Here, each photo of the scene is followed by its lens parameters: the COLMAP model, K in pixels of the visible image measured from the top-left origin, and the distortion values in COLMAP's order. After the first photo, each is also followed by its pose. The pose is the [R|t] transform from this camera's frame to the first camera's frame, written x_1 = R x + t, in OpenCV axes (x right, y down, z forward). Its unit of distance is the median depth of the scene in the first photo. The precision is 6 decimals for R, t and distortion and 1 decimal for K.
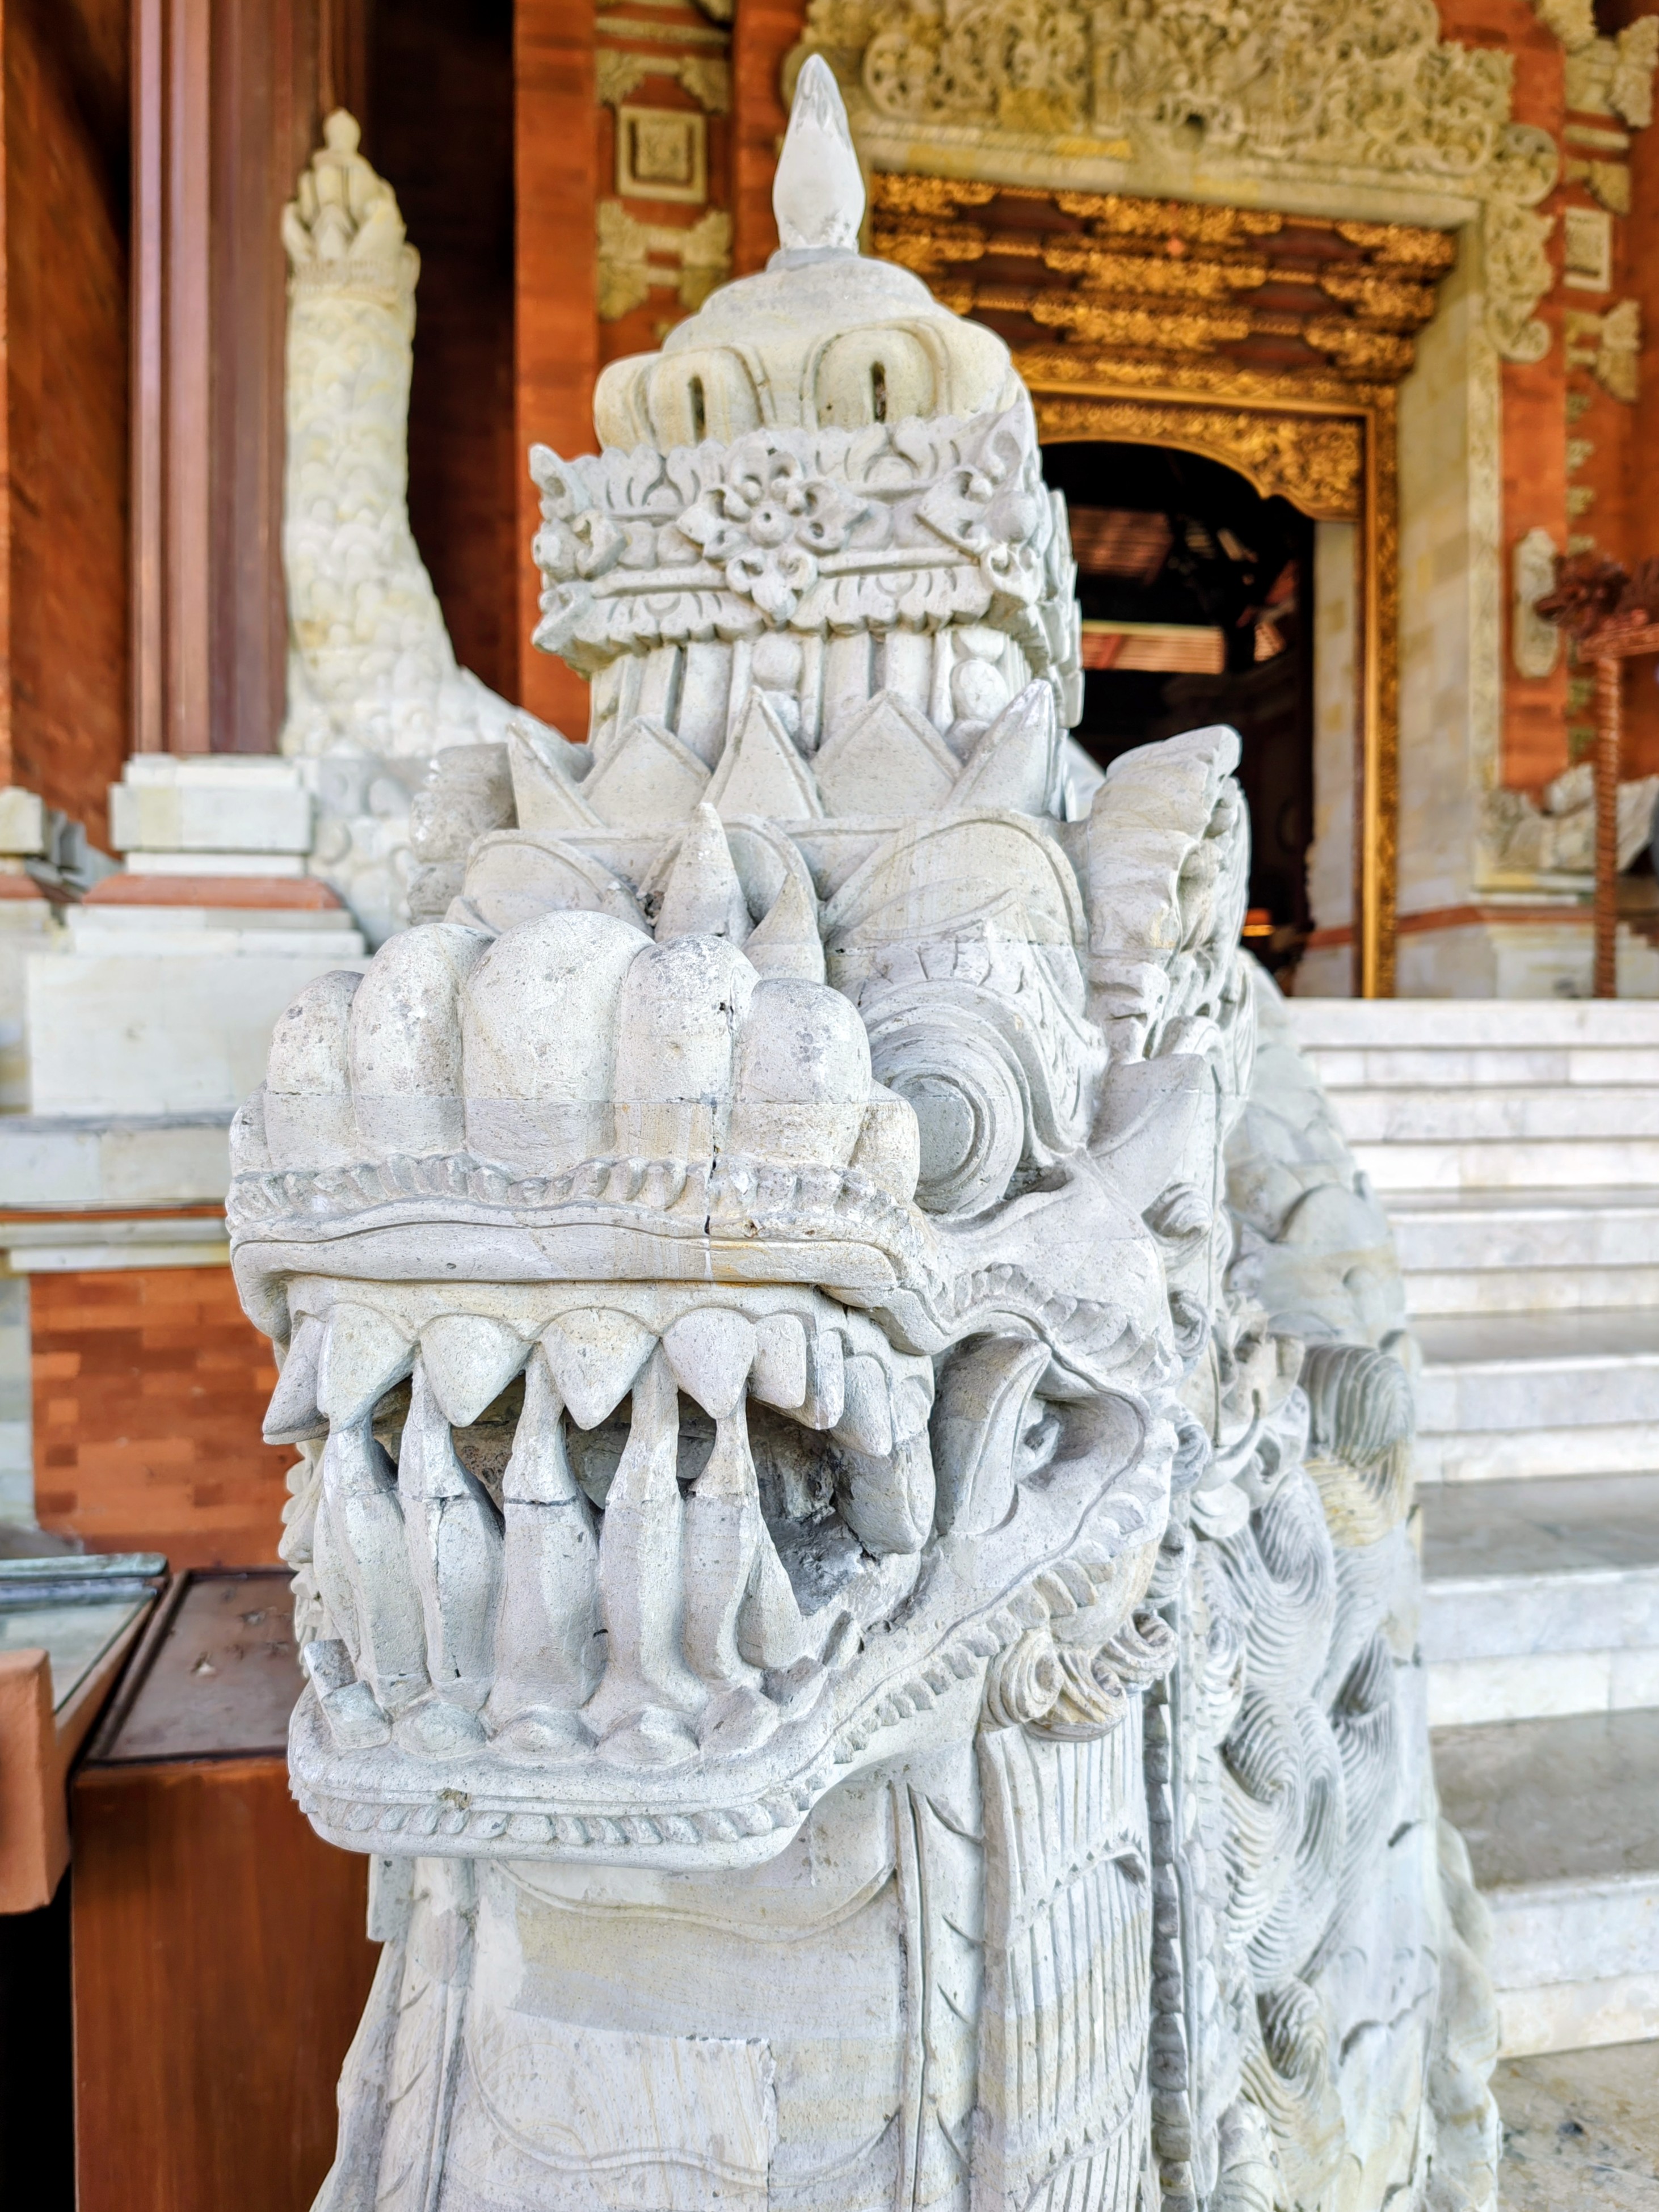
lens RADIAL K [[1695.3, 0, 813.6], [0, 1695.3, 1099.3], [0, 0, 1]] dist [-0.048330, 0.026423]
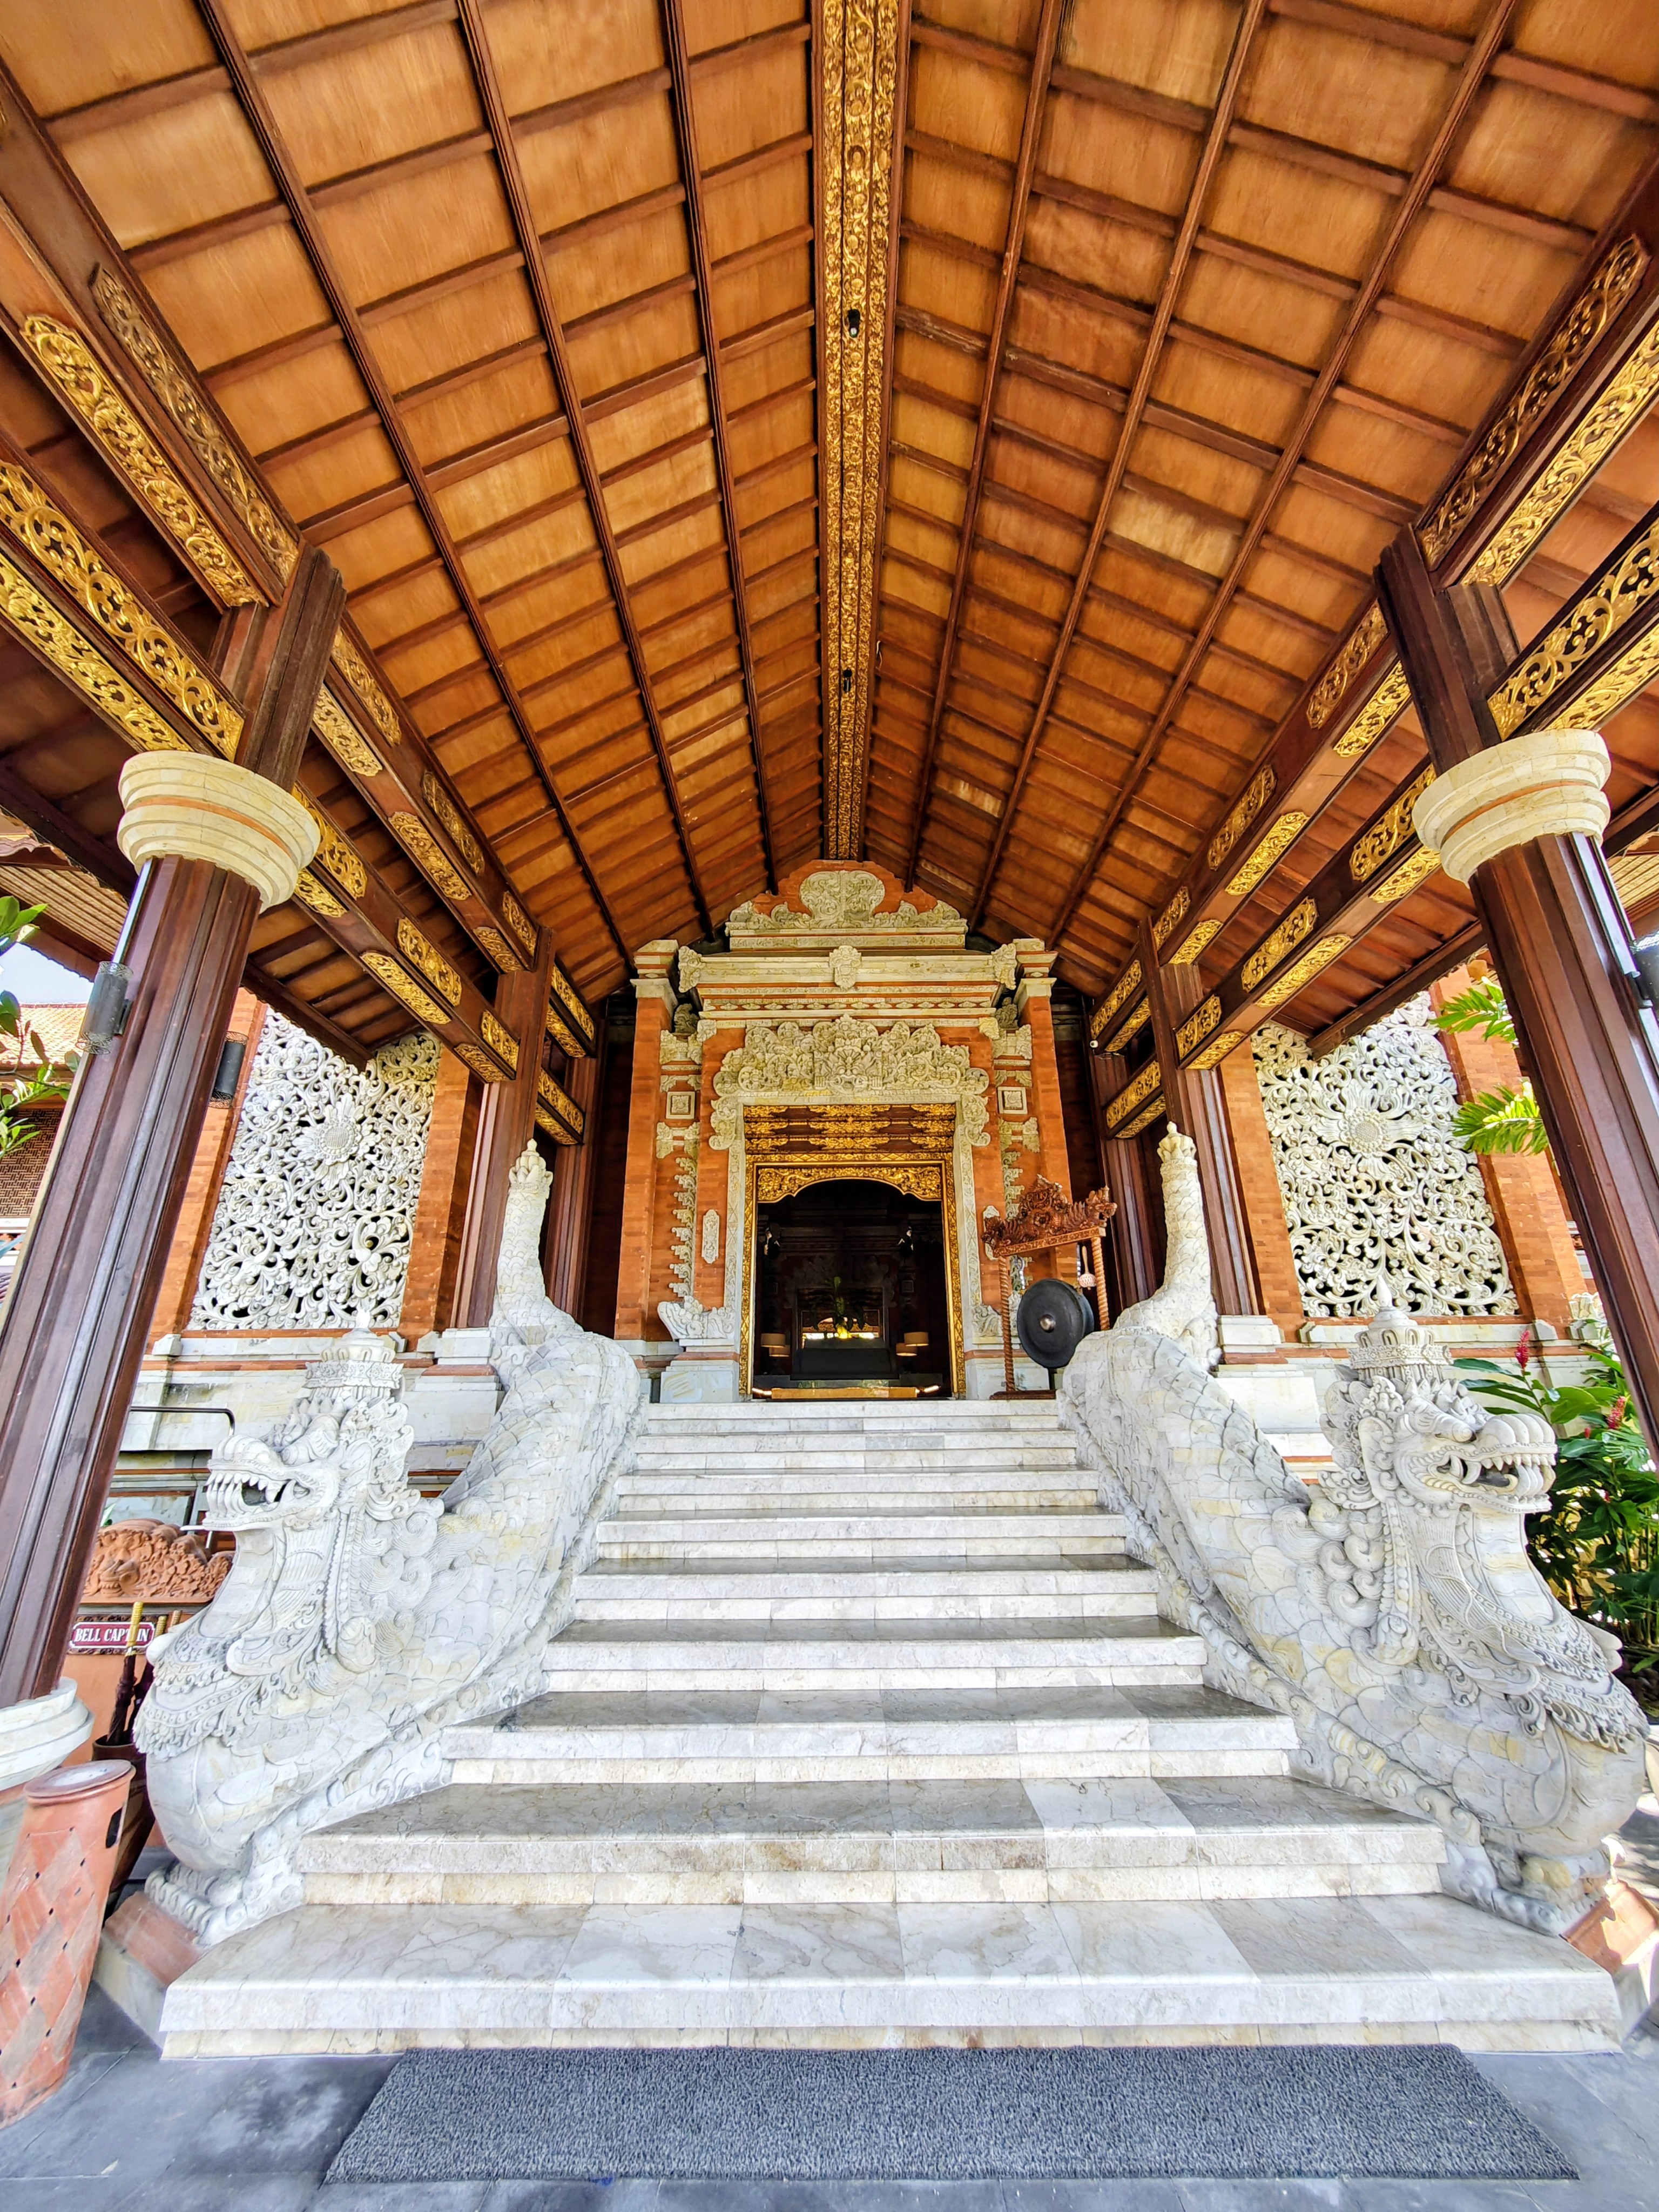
lens RADIAL K [[853.0, 0, 838.7], [0, 853.0, 1092.5], [0, 0, 1]] dist [-0.001922, 0.000548]
pose [[0.982283, -0.070472, -0.173646, 0.454514], [0.003803, 0.933906, -0.357498, -0.017913], [0.187363, 0.350504, 0.917628, -0.391485]]
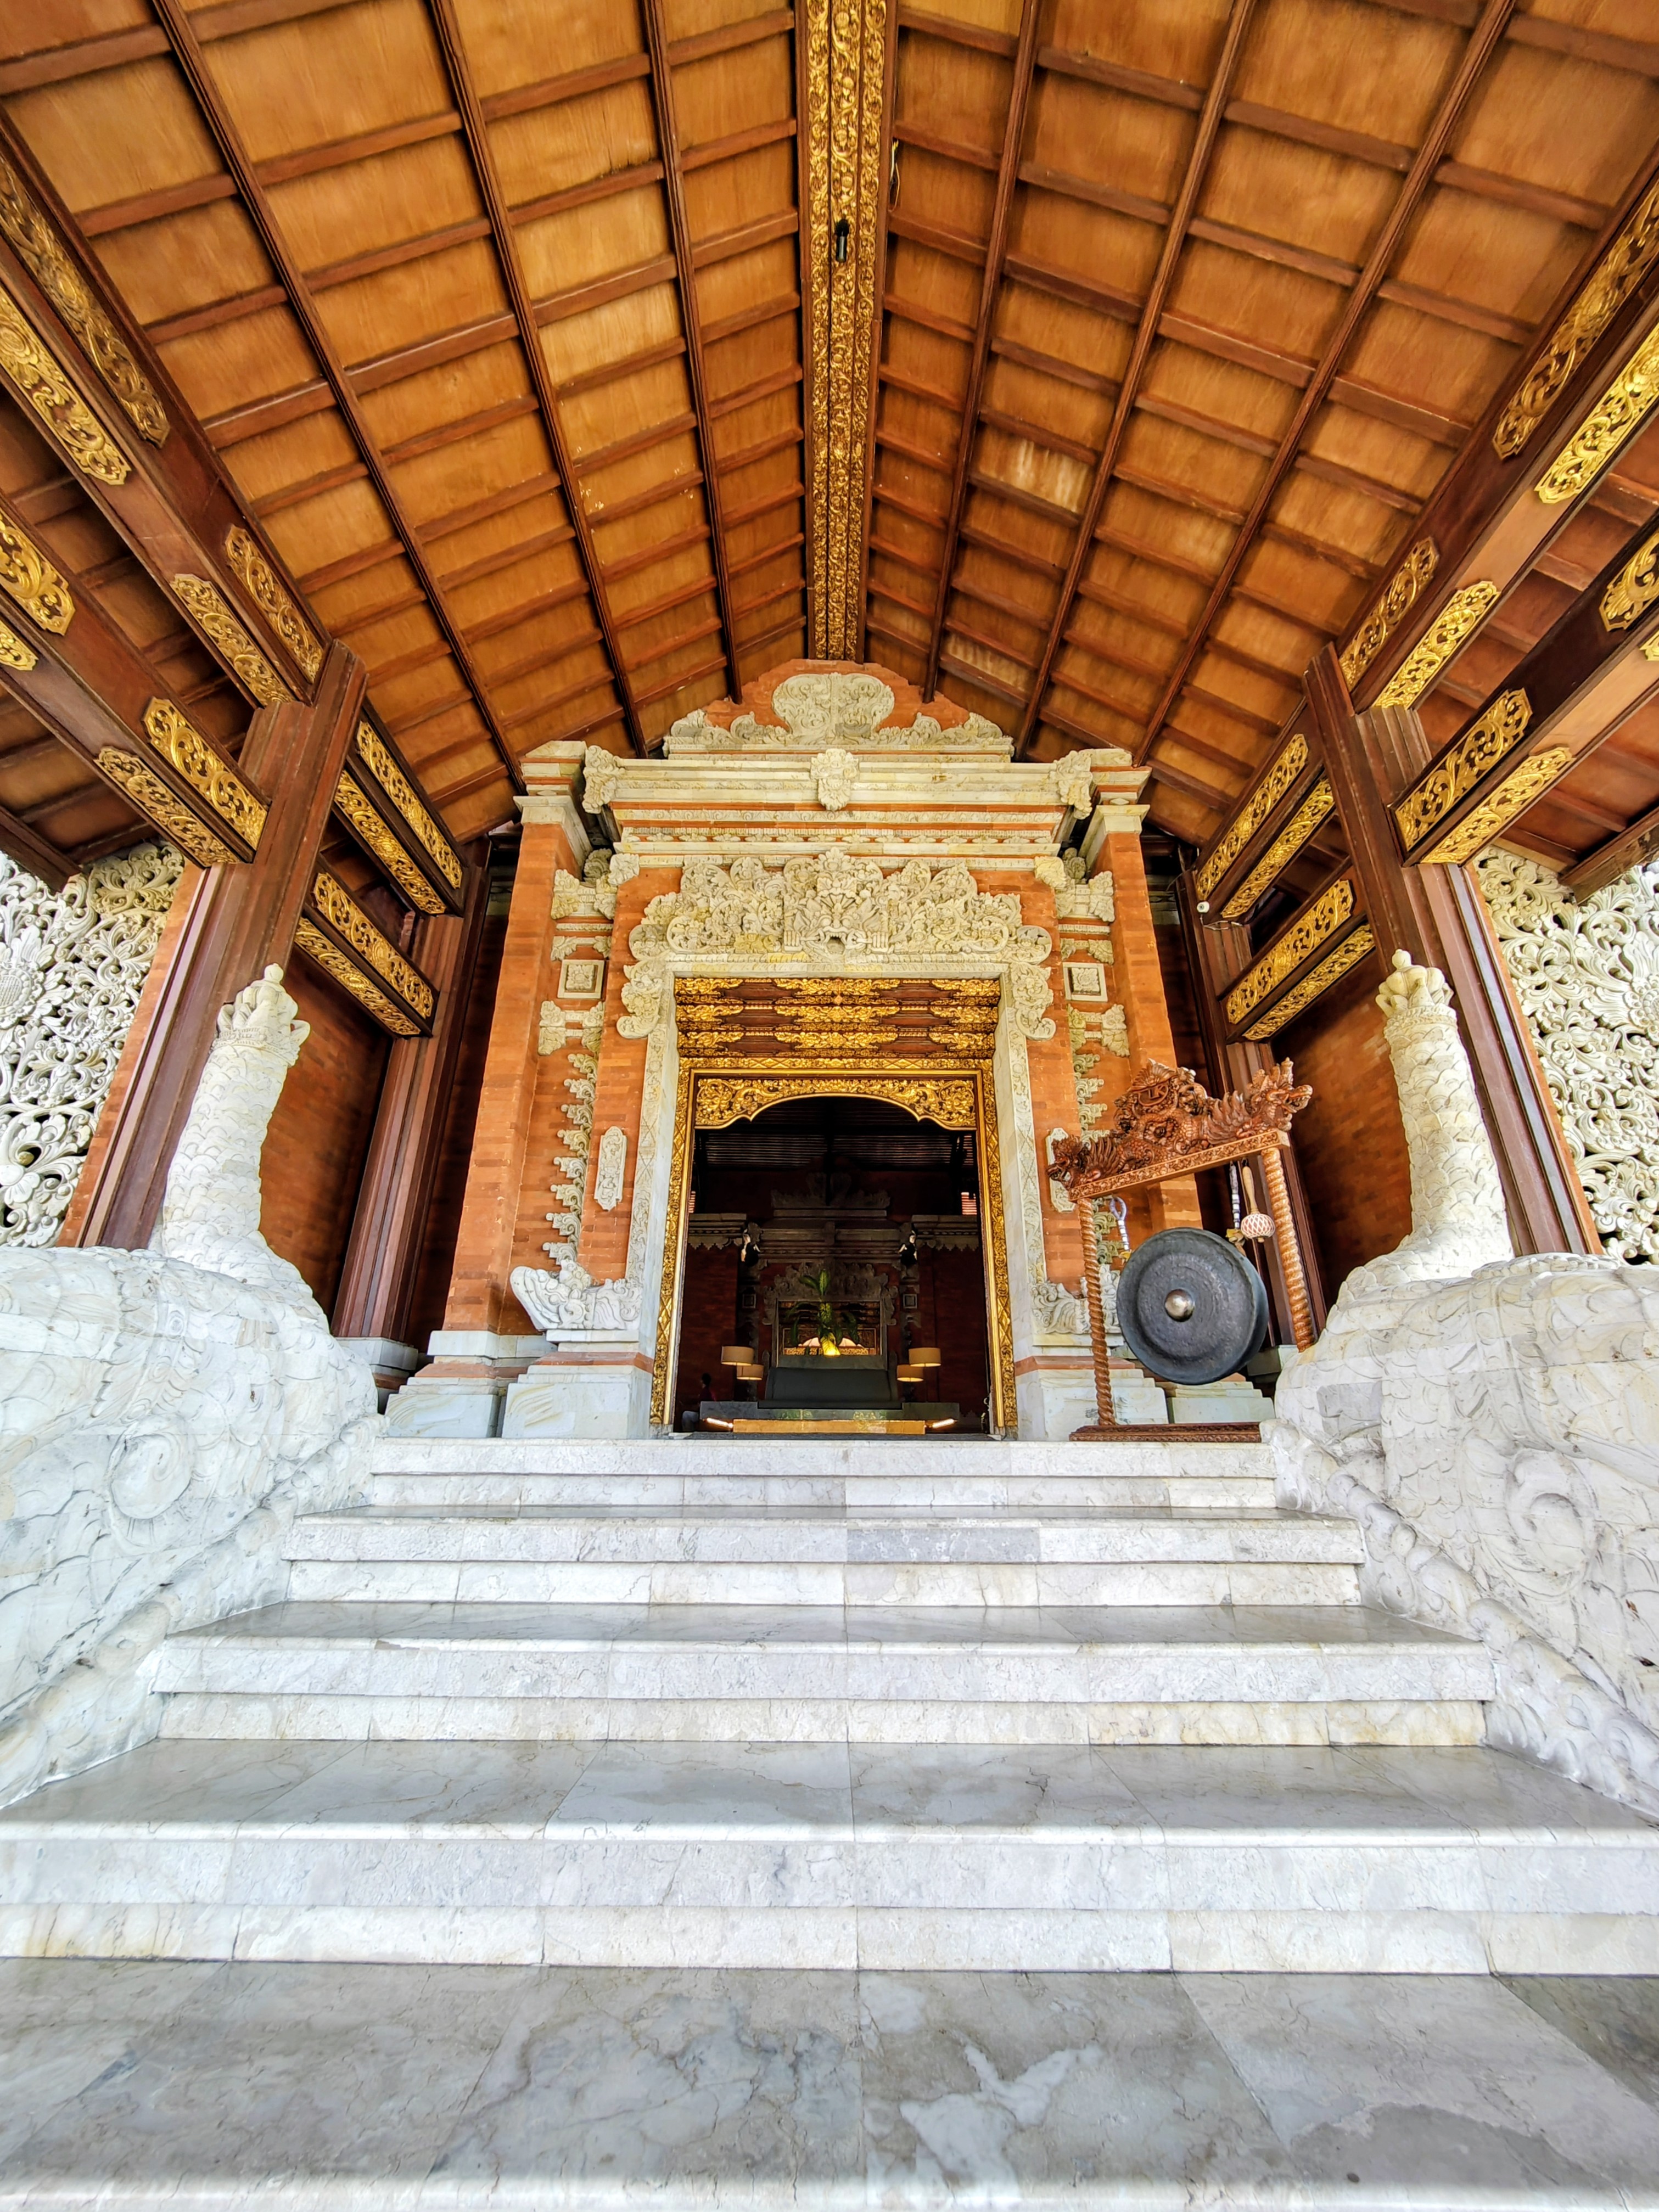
lens RADIAL K [[853.1, 0, 835.0], [0, 853.1, 1097.5], [0, 0, 1]] dist [-0.001922, 0.000548]
pose [[0.982967, -0.060727, -0.173456, 0.370164], [-0.011318, 0.922035, -0.386942, -0.029380], [0.183431, 0.382315, 0.905643, 0.159685]]
